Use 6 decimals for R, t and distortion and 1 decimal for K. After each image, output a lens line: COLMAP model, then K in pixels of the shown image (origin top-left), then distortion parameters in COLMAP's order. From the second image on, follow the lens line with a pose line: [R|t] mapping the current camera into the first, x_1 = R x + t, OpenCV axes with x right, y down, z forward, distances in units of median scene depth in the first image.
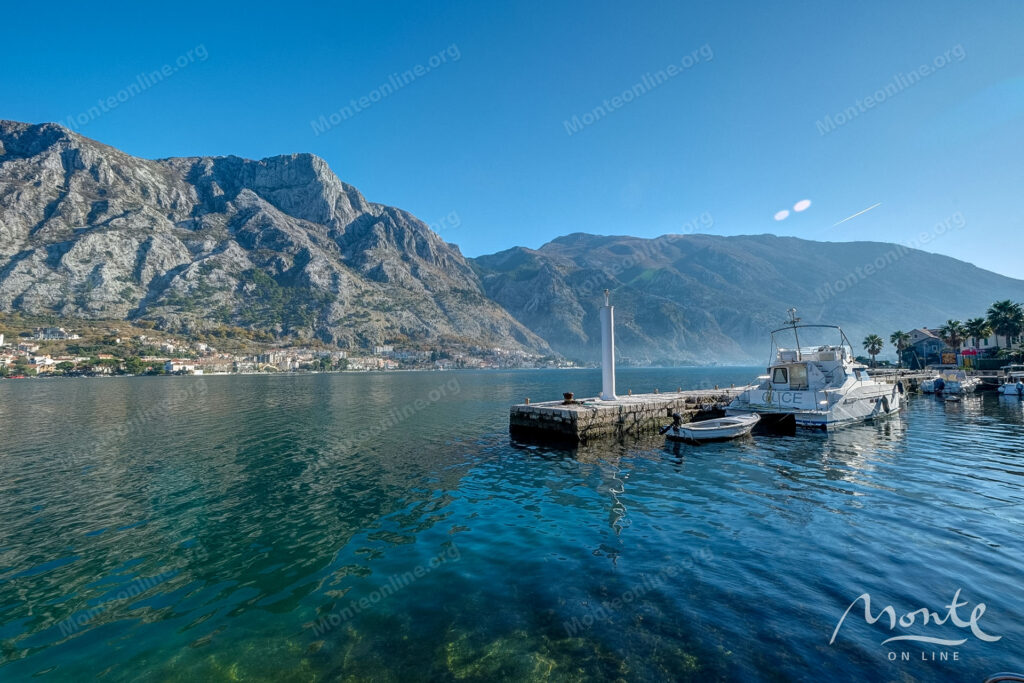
lens RADIAL K [[445.6, 0, 512.2], [0, 445.6, 338.2], [0, 0, 1]] dist [-0.003027, -0.000407]
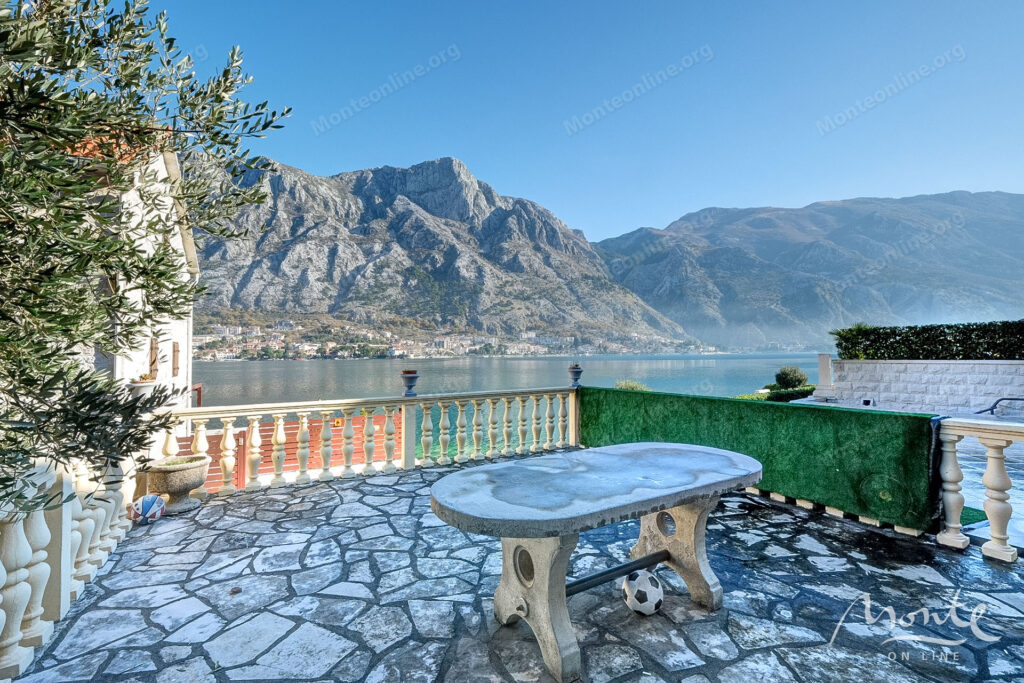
lens RADIAL K [[444.5, 0, 514.1], [0, 444.5, 337.0], [0, 0, 1]] dist [0.000654, -0.002904]
pose [[0.965804, -0.004882, -0.259226, -0.026426], [0.013496, 0.999414, 0.031458, -0.004268], [0.258920, -0.033881, 0.965304, -0.044553]]
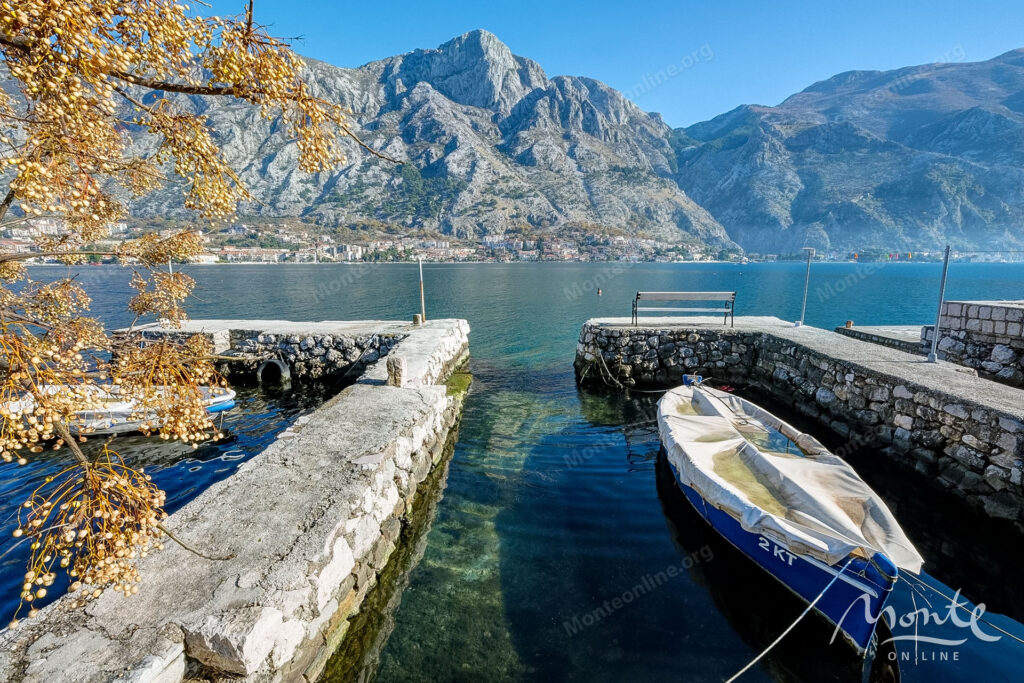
lens RADIAL K [[445.6, 0, 512.2], [0, 445.6, 338.2], [0, 0, 1]] dist [-0.003027, -0.000407]
pose [[0.878837, 0.094024, -0.467767, 0.150361], [0.021203, 0.971725, 0.235160, 0.004757], [0.476651, -0.216585, 0.851994, 0.110408]]
